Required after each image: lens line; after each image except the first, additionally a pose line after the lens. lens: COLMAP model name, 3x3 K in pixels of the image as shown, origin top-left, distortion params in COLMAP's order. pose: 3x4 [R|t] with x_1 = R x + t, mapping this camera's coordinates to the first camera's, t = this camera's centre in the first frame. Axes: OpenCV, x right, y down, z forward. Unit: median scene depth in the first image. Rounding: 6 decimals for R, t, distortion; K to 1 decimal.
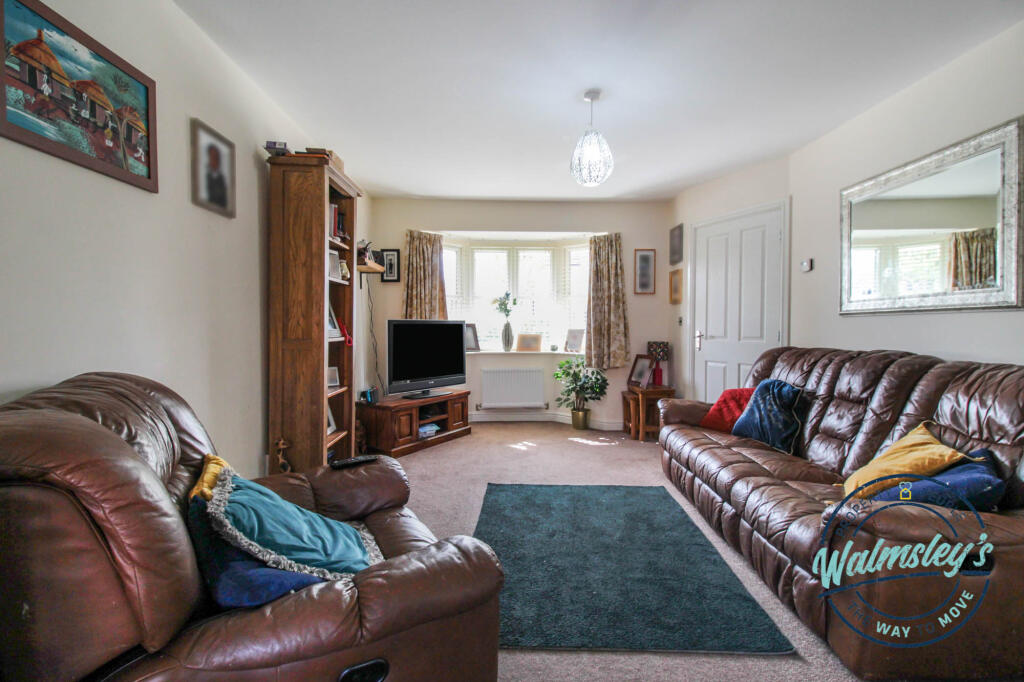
lens RADIAL K [[488.6, 0, 515.1], [0, 488.6, 337.8], [0, 0, 1]] dist [0.016332, -0.009600]
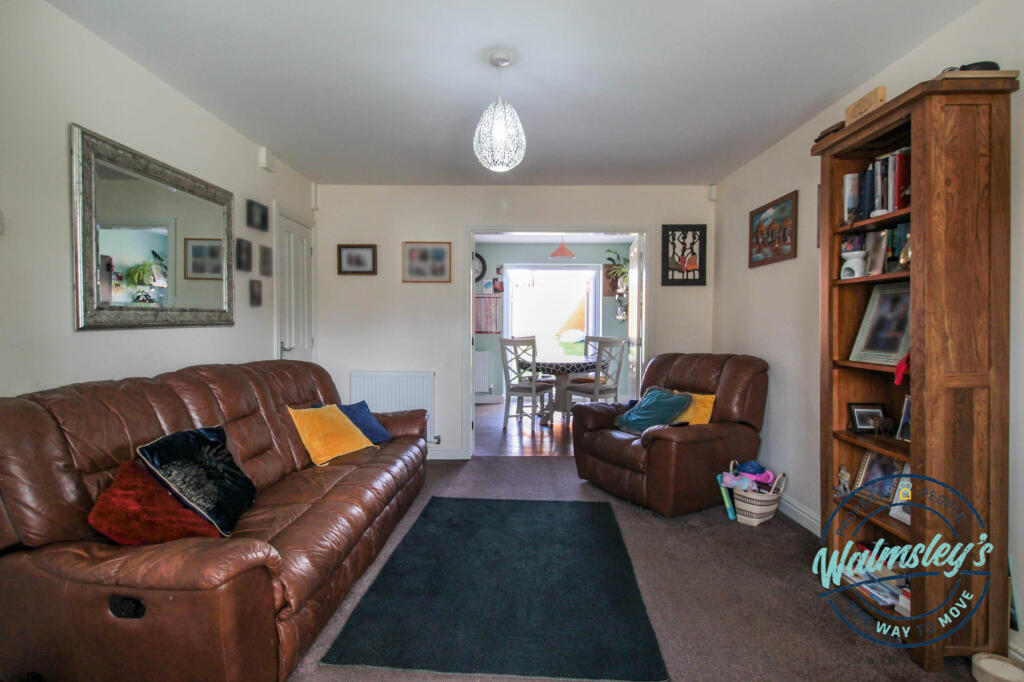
lens RADIAL K [[488.6, 0, 509.9], [0, 488.6, 332.0], [0, 0, 1]] dist [0.016332, -0.009600]
pose [[-0.999169, -0.002691, 0.040669, 0.162816], [-0.000833, 0.998957, 0.045646, -0.123113], [-0.040750, 0.045574, -0.998129, 2.792725]]
